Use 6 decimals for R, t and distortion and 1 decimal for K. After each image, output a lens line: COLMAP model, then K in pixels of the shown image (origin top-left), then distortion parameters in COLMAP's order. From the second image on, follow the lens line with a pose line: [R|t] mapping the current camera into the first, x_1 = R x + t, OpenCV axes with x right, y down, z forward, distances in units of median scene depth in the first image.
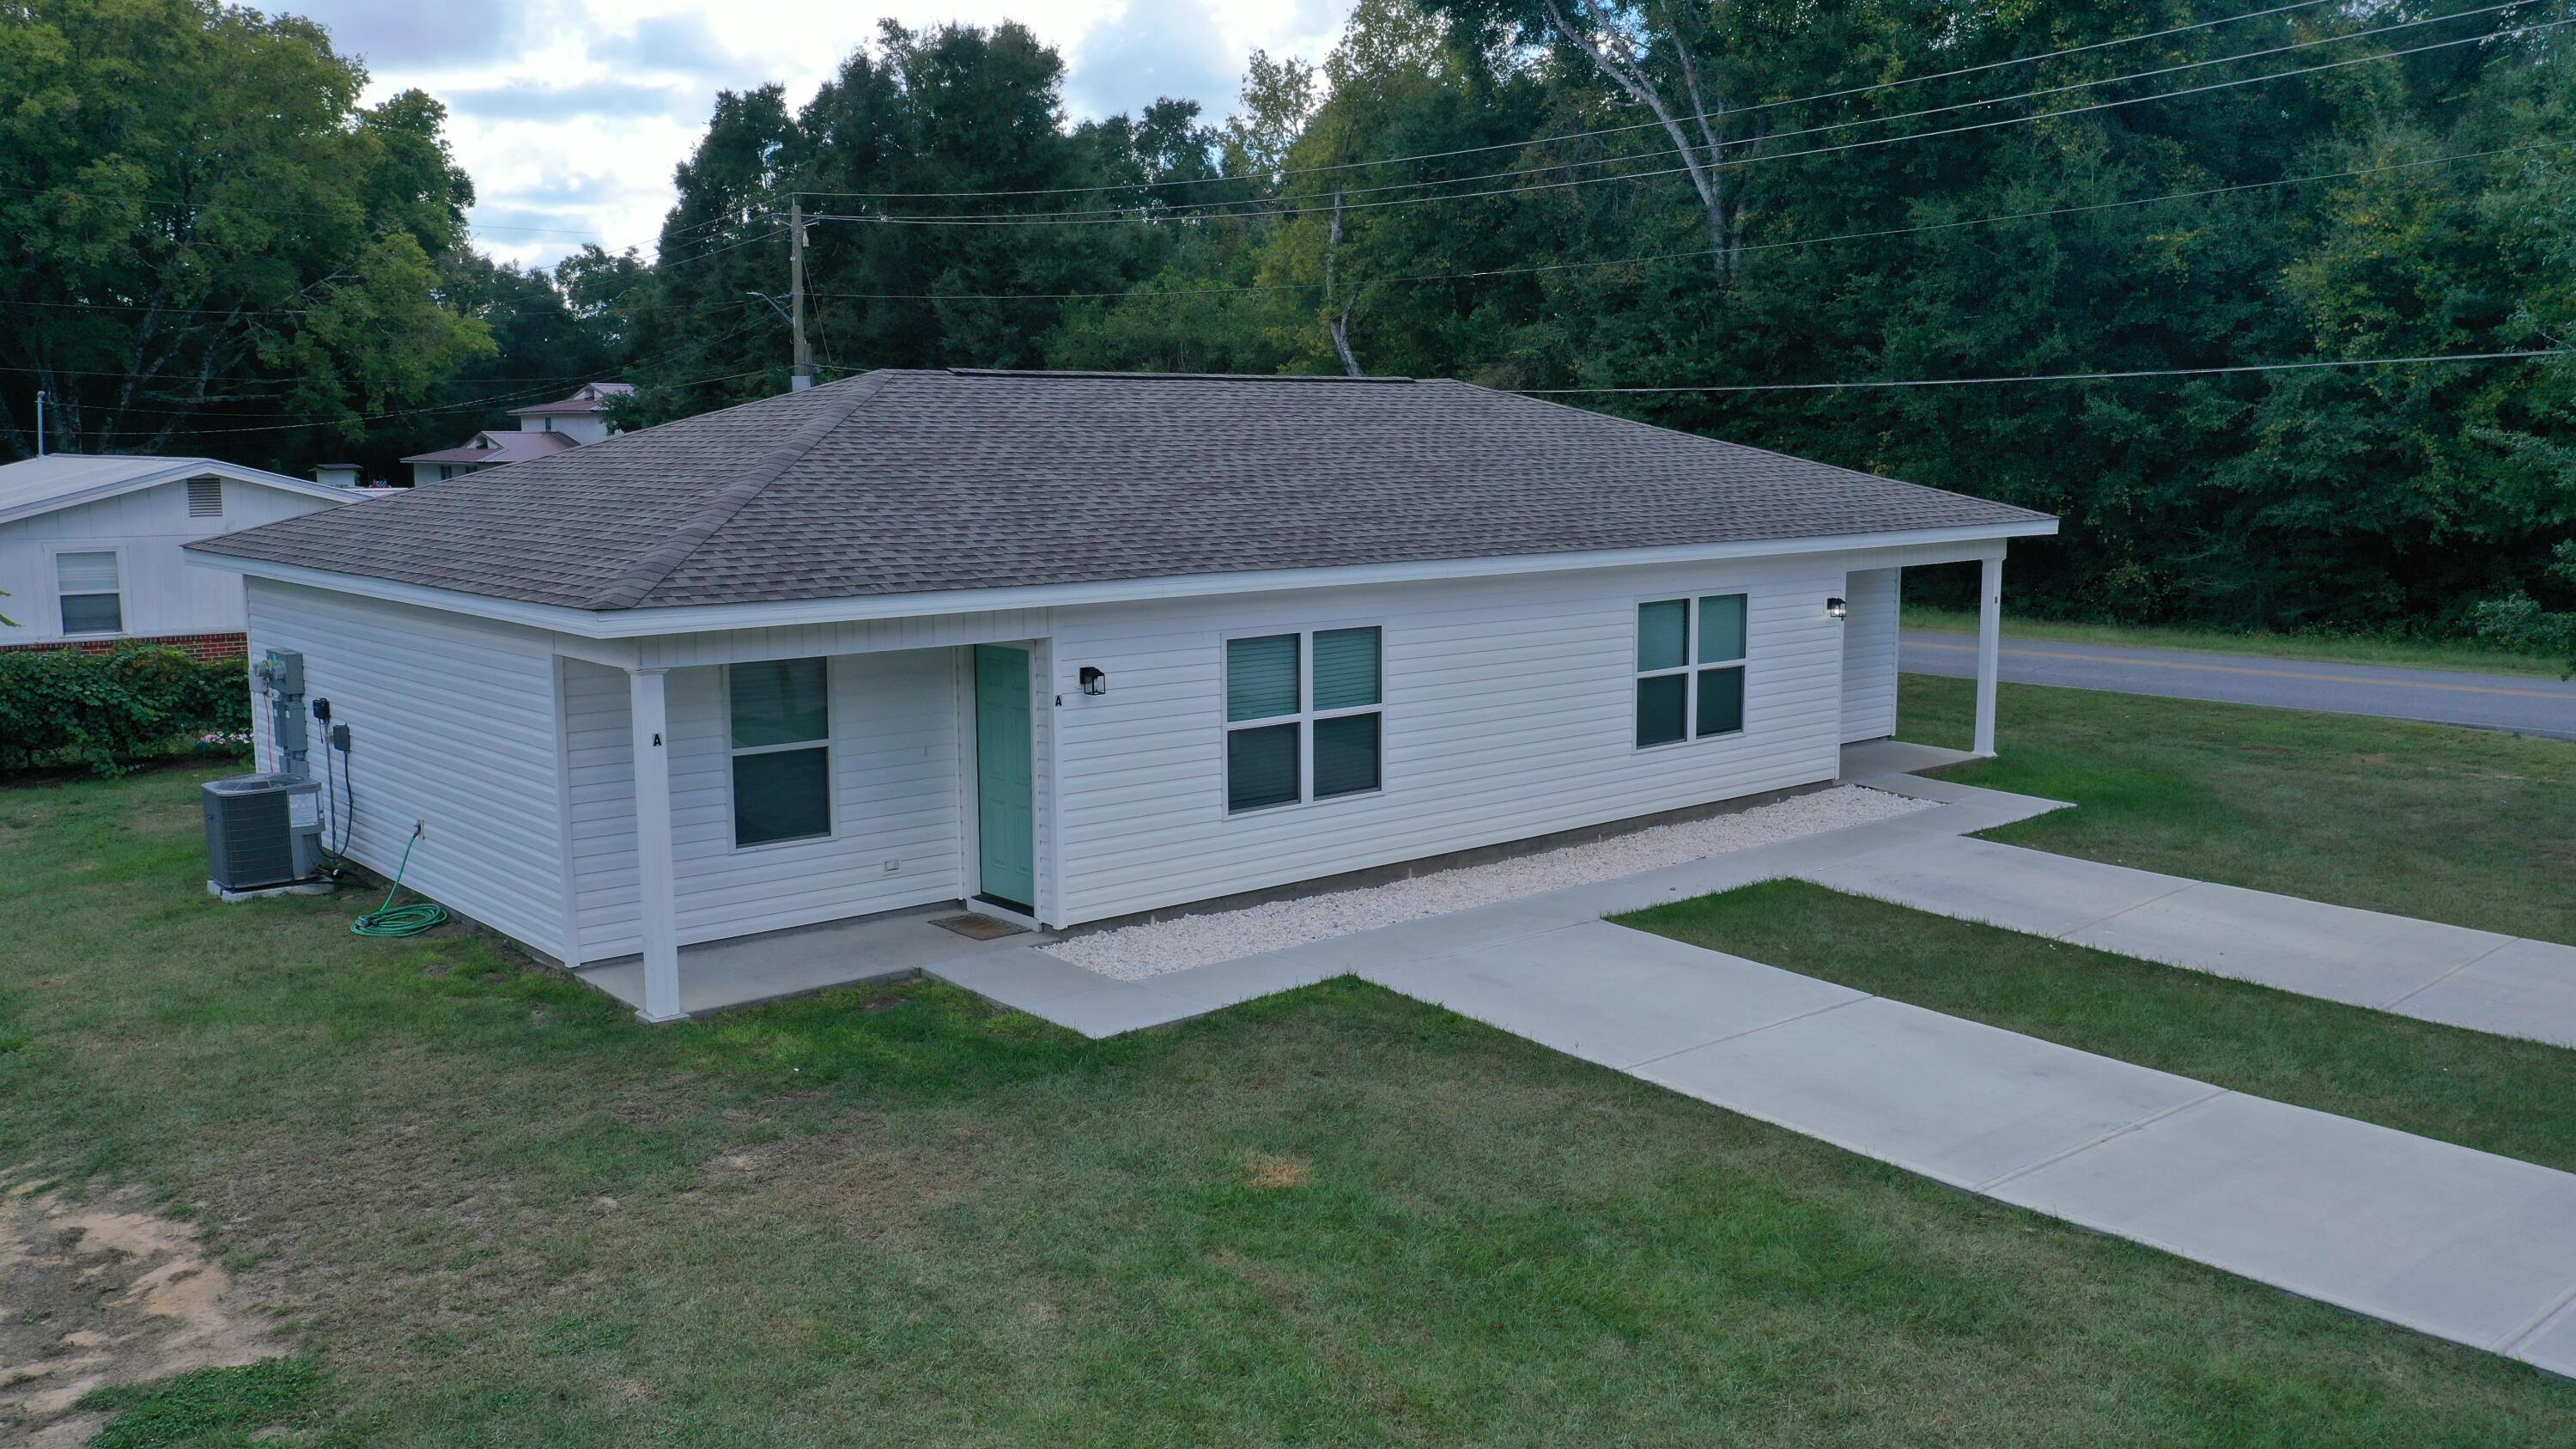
lens RADIAL K [[2045.6, 0, 1288.0], [0, 2045.6, 724.5], [0, 0, 1]] dist [0.002491, 0.002818]
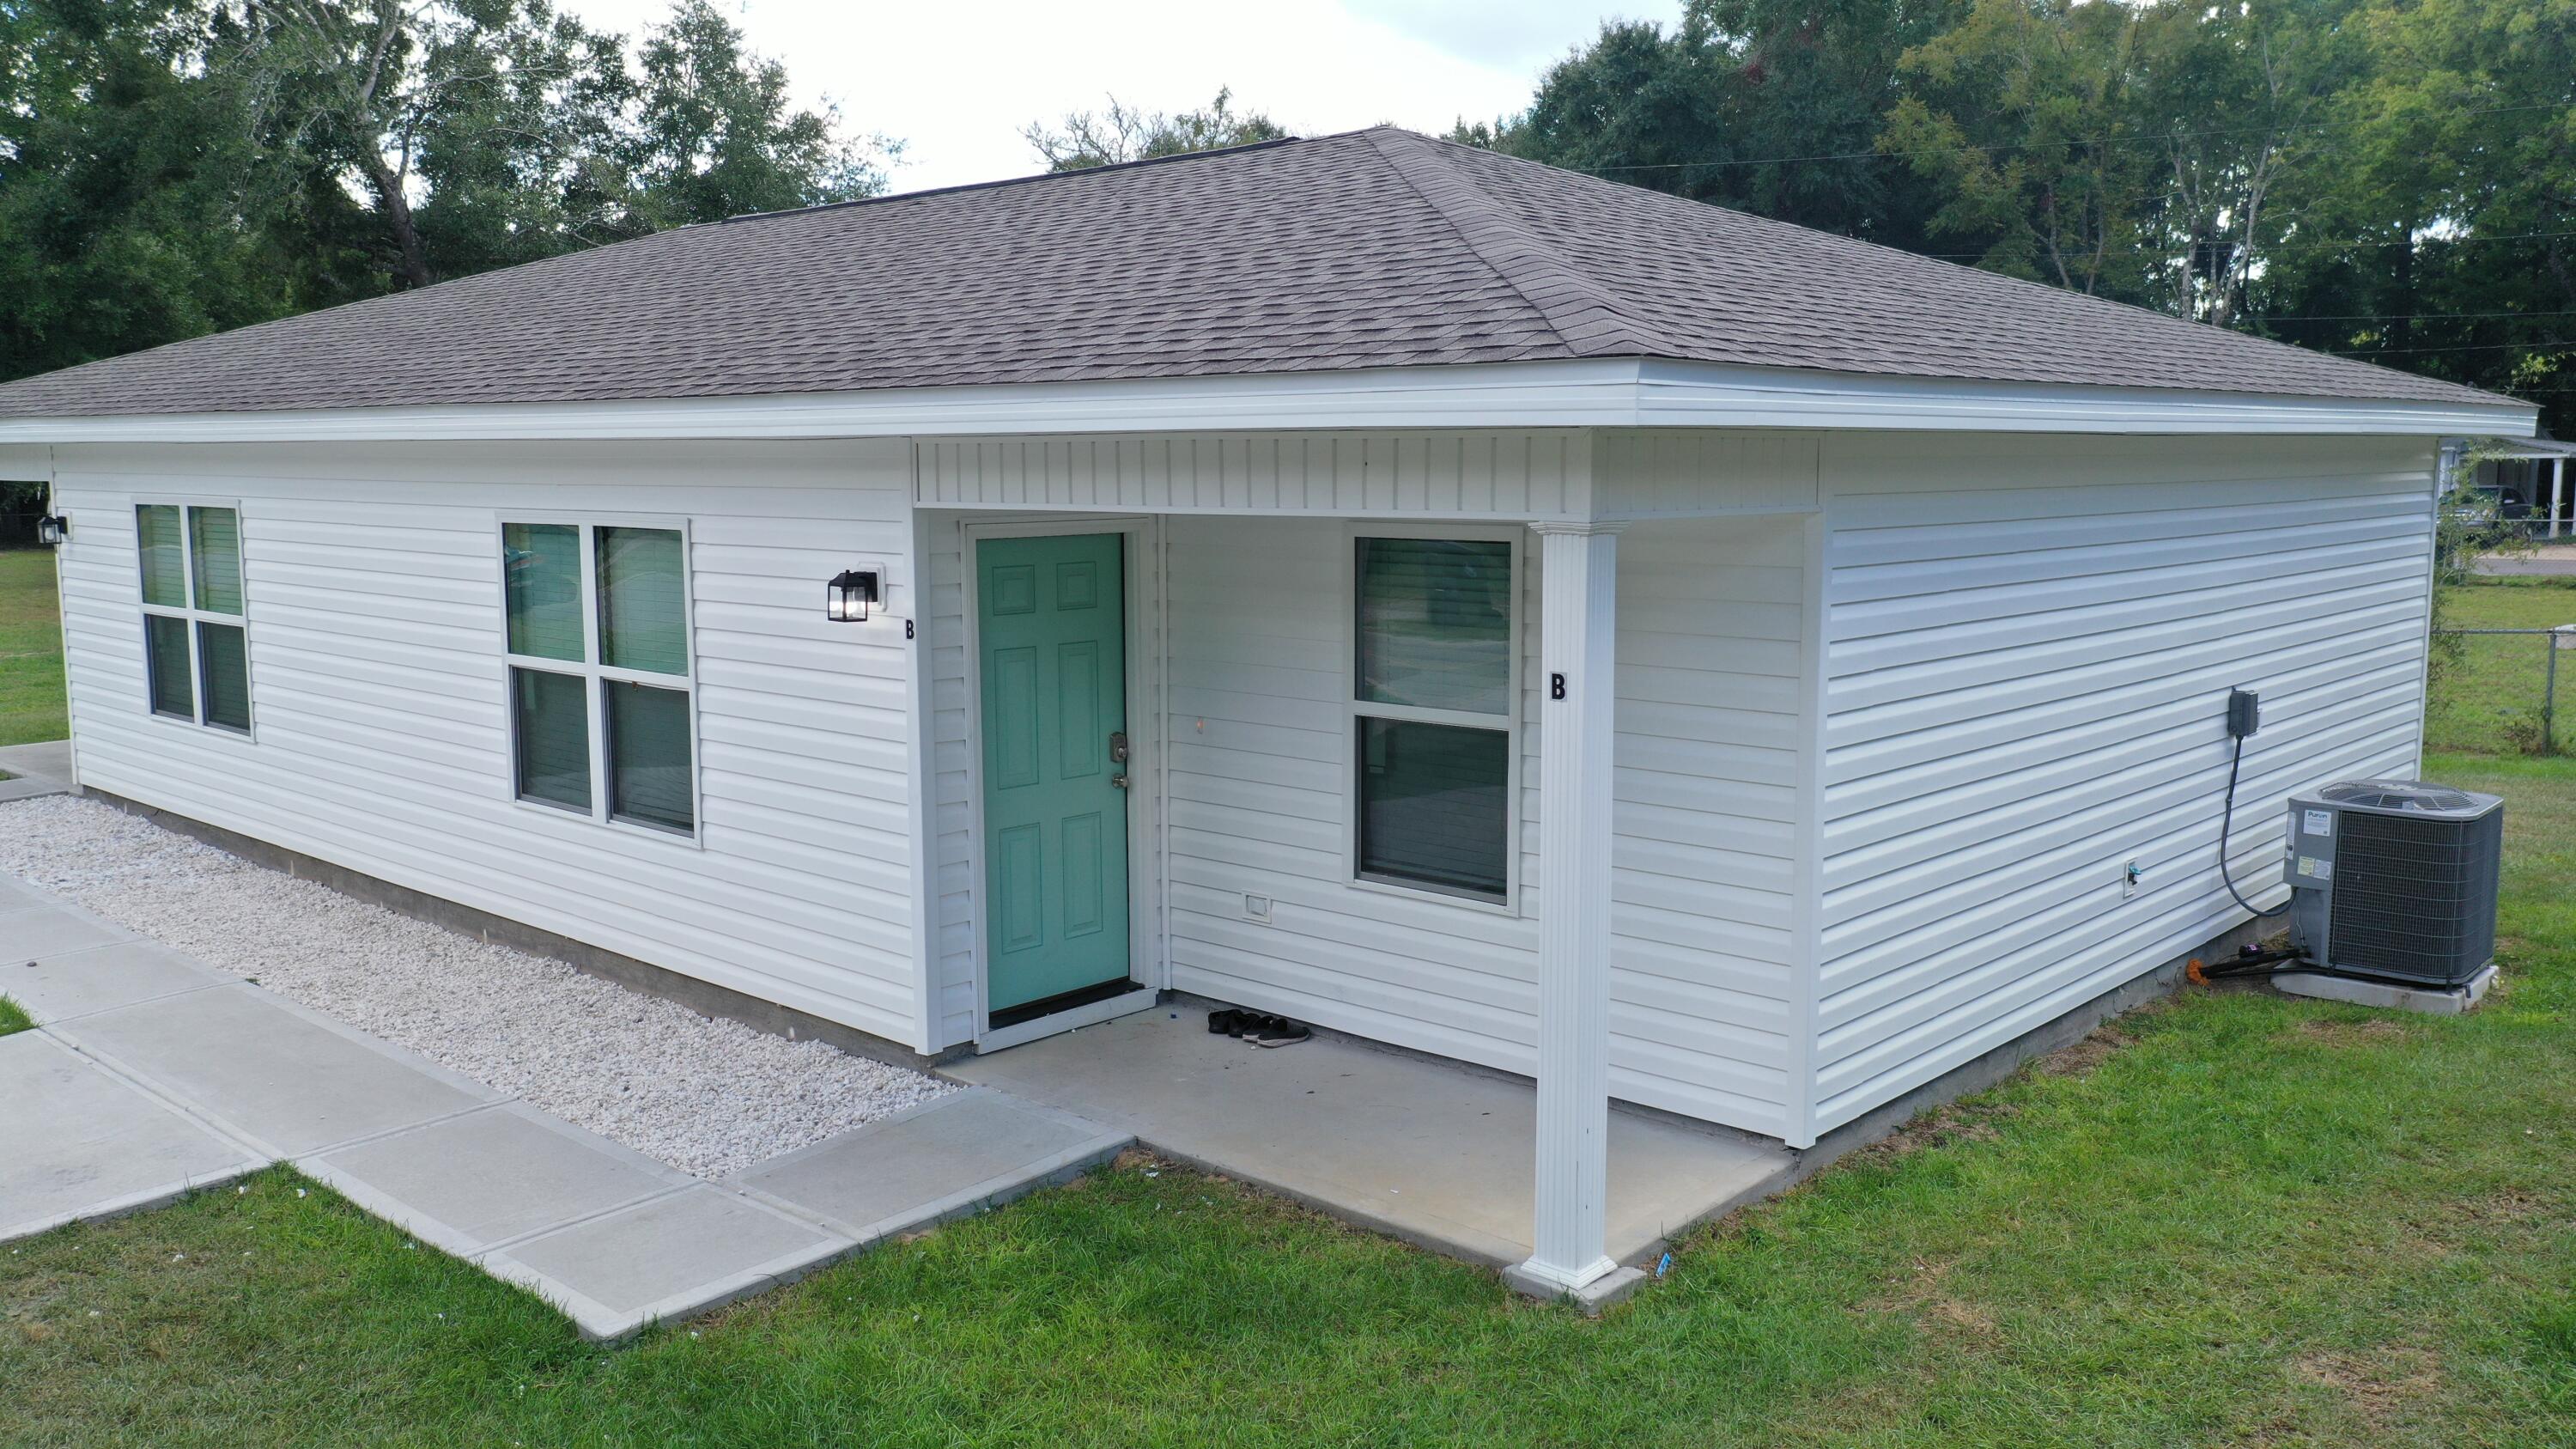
lens RADIAL K [[2041.4, 0, 1294.7], [0, 2041.4, 730.8], [0, 0, 1]] dist [0.002374, -0.004842]
pose [[0.118762, 0.138980, -0.983148, 0.812768], [-0.140514, 0.982543, 0.121921, -0.111817], [0.982930, 0.123666, 0.136218, 1.280313]]
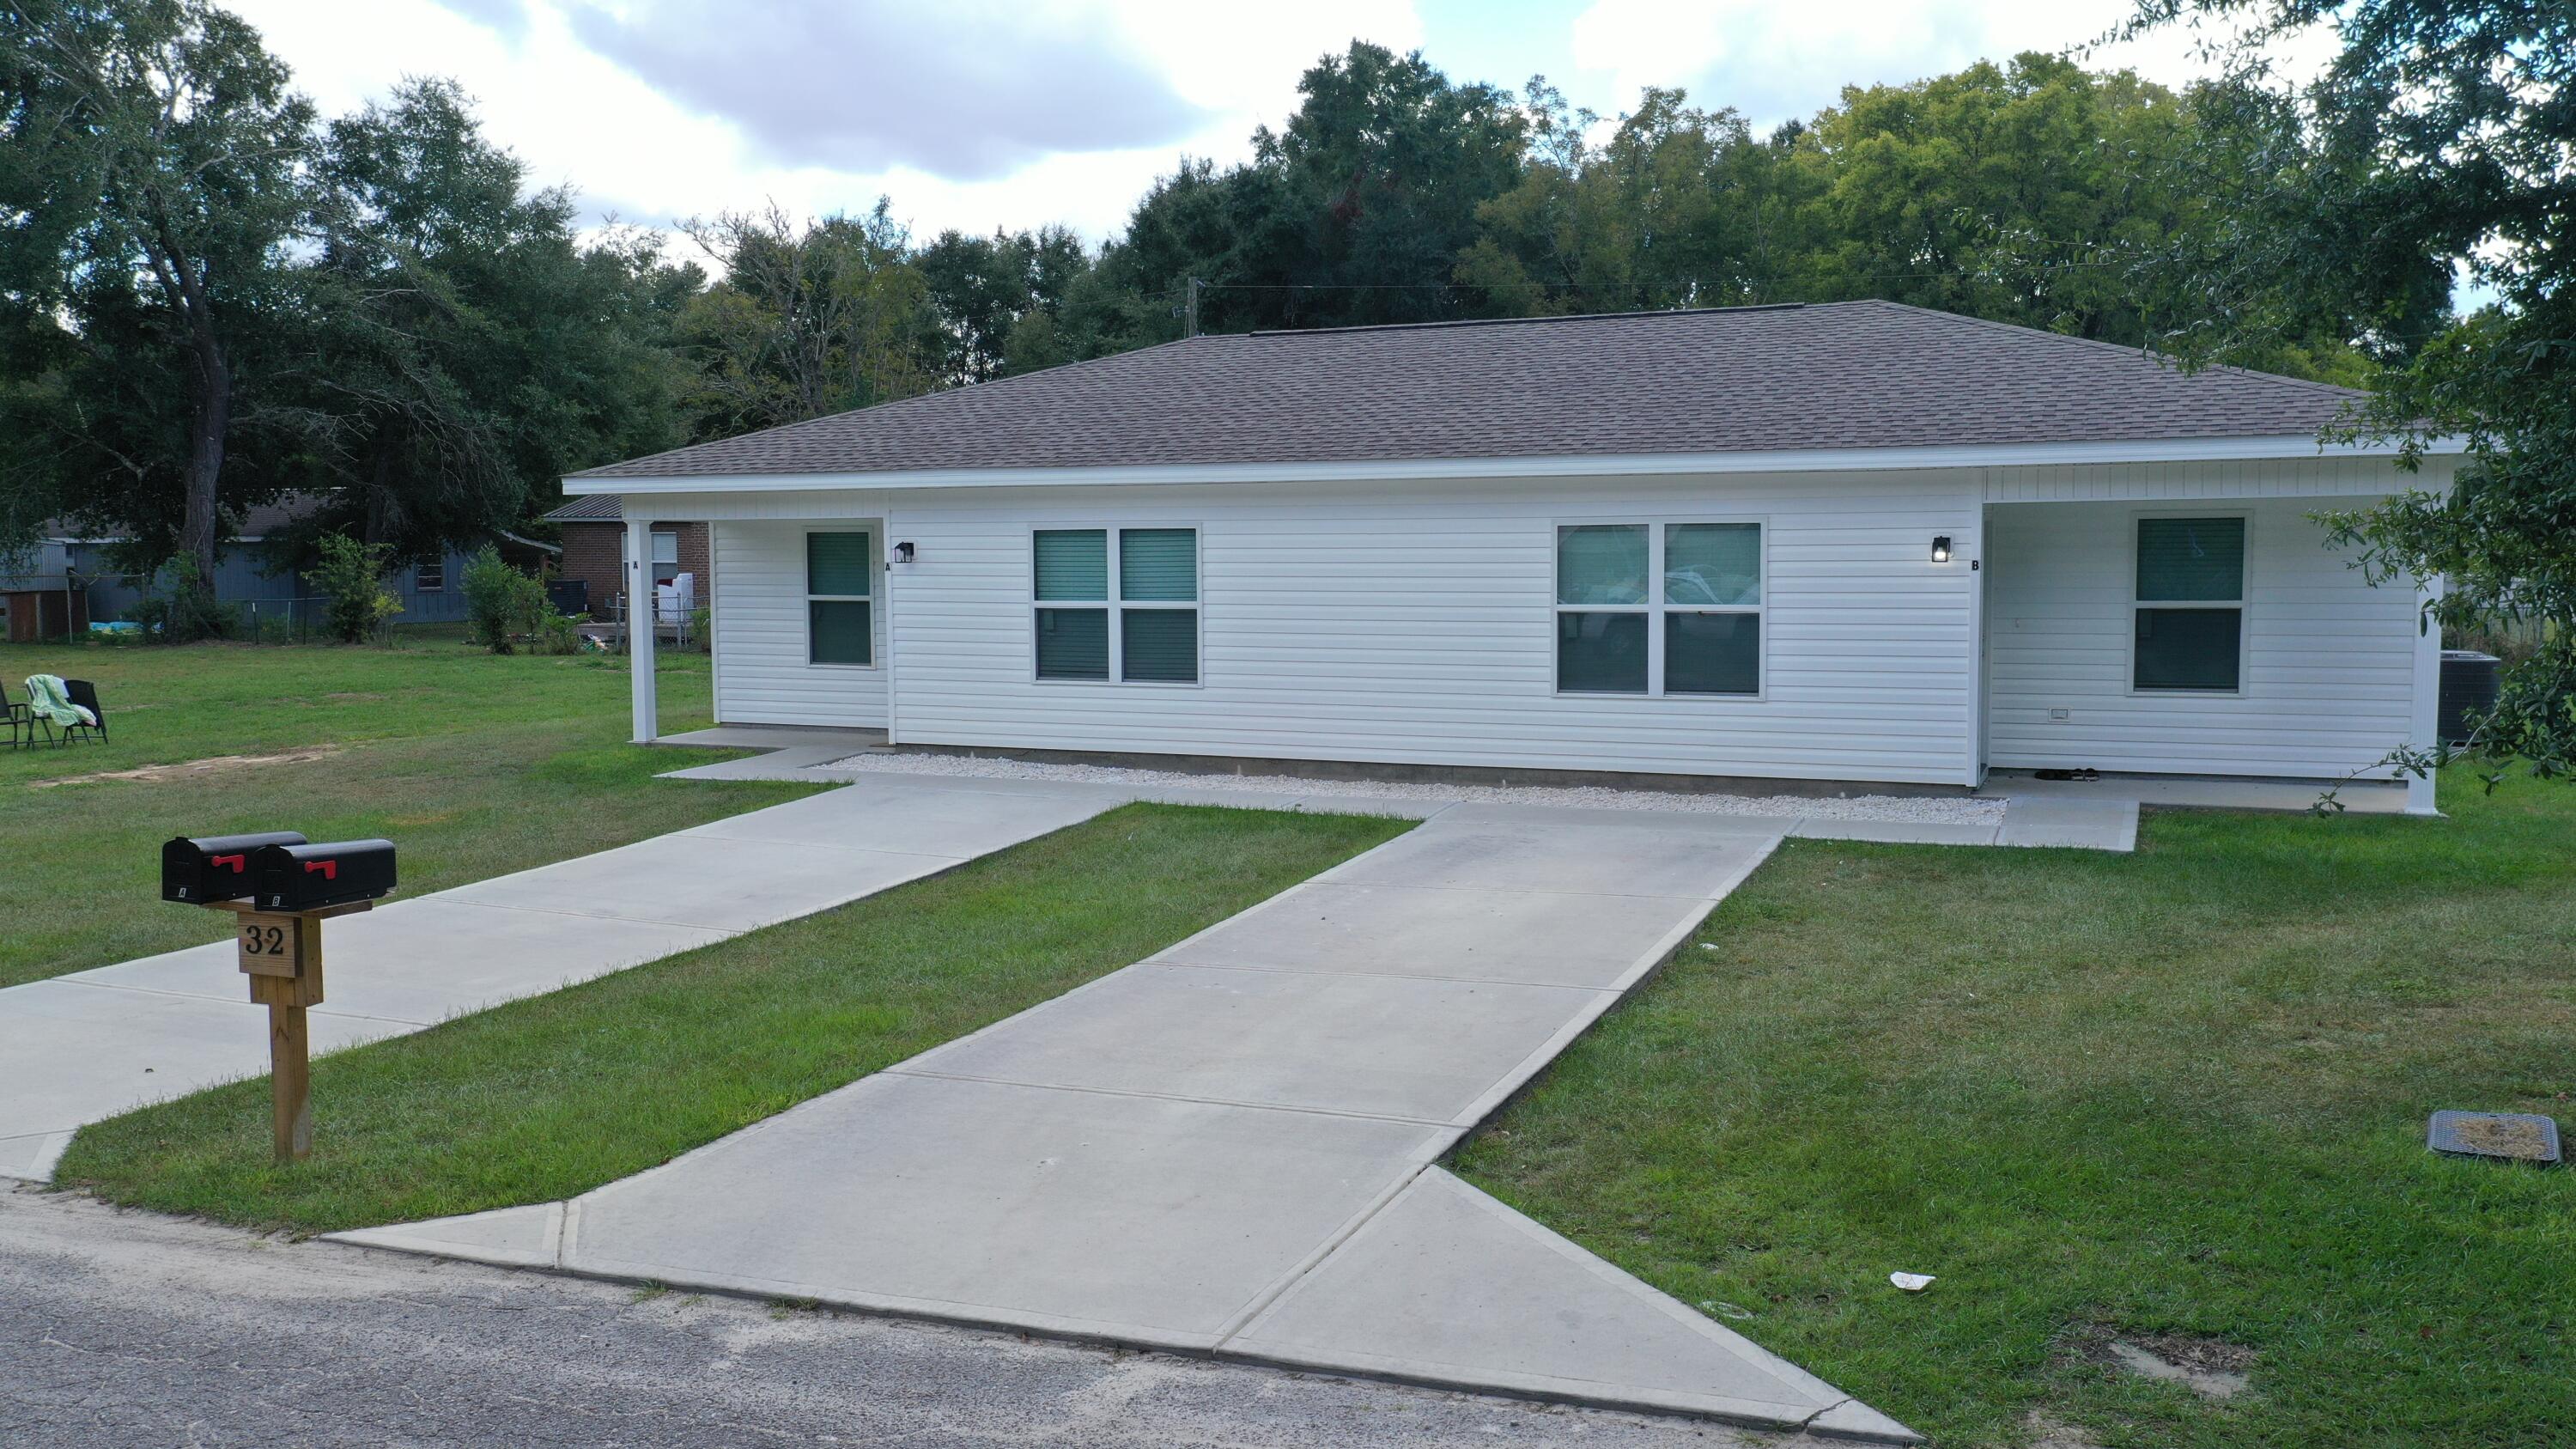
lens RADIAL K [[2013.0, 0, 1288.0], [0, 2013.0, 724.5], [0, 0, 1]] dist [0.079076, -0.107935]
pose [[0.449847, 0.081997, -0.889334, 1.017049], [-0.121130, 0.992177, 0.030208, 0.015927], [0.884853, 0.094135, 0.456260, 0.570064]]
